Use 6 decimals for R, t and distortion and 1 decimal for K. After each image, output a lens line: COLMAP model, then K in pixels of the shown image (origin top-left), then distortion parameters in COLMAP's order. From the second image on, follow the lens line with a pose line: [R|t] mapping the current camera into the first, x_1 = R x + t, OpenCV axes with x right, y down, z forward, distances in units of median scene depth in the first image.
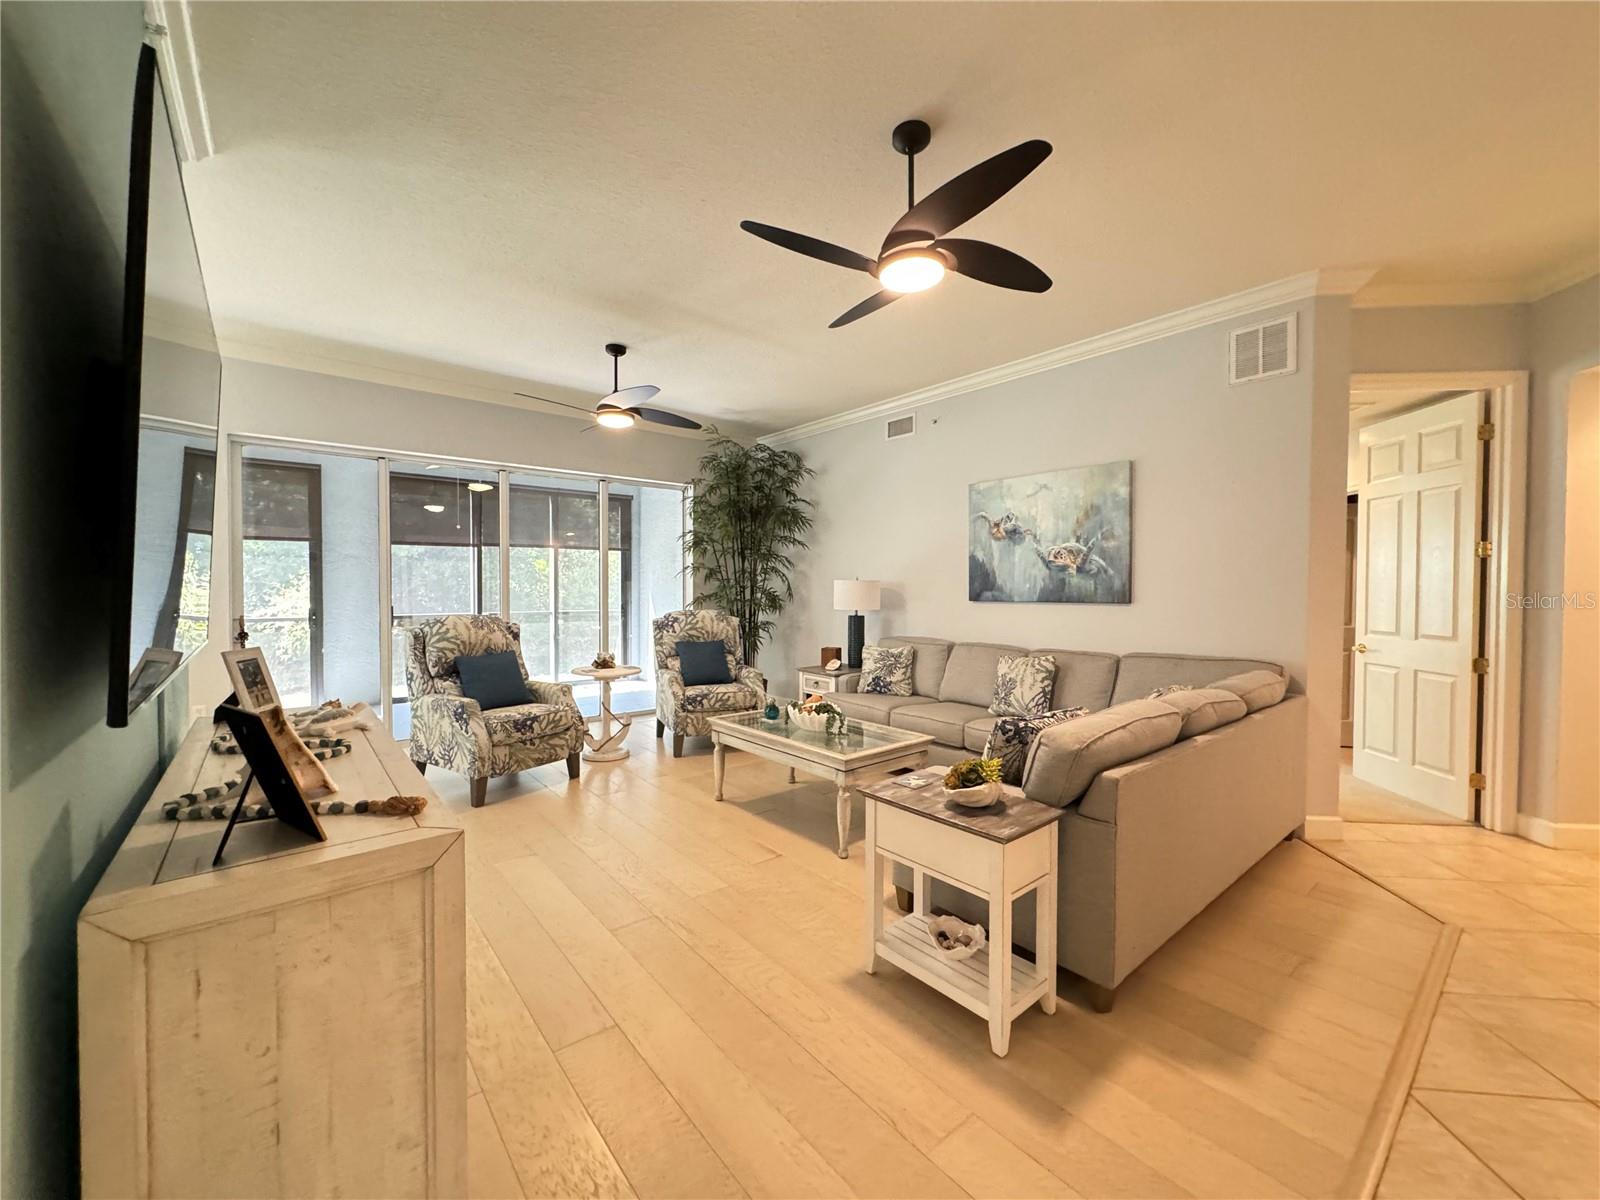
lens RADIAL K [[637.6, 0, 803.4], [0, 637.6, 597.1], [0, 0, 1]] dist [-0.001364, -0.000078]
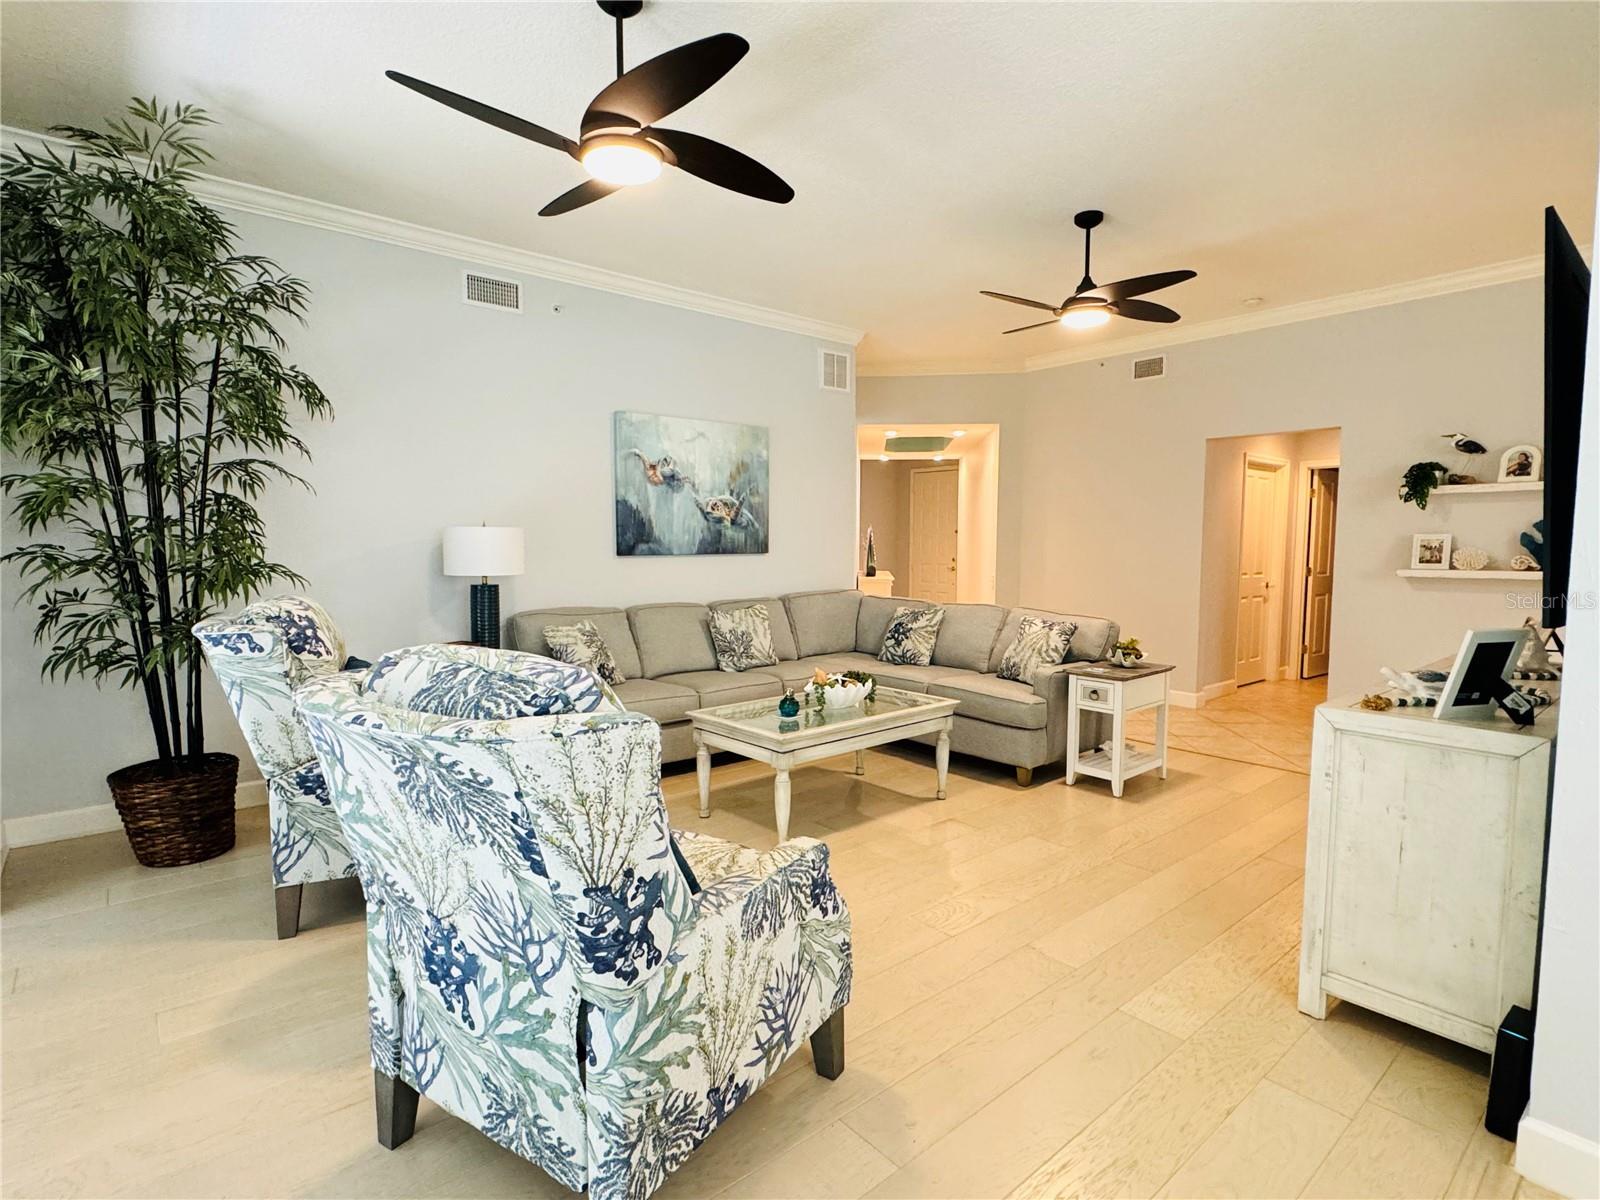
lens RADIAL K [[793.4, 0, 802.1], [0, 793.4, 603.4], [0, 0, 1]] dist [0.000260, -0.000042]
pose [[-0.002701, -0.080208, 0.996774, -0.835842], [0.014944, 0.996664, 0.080240, -0.012167], [-0.999885, 0.015113, -0.001493, 0.847408]]
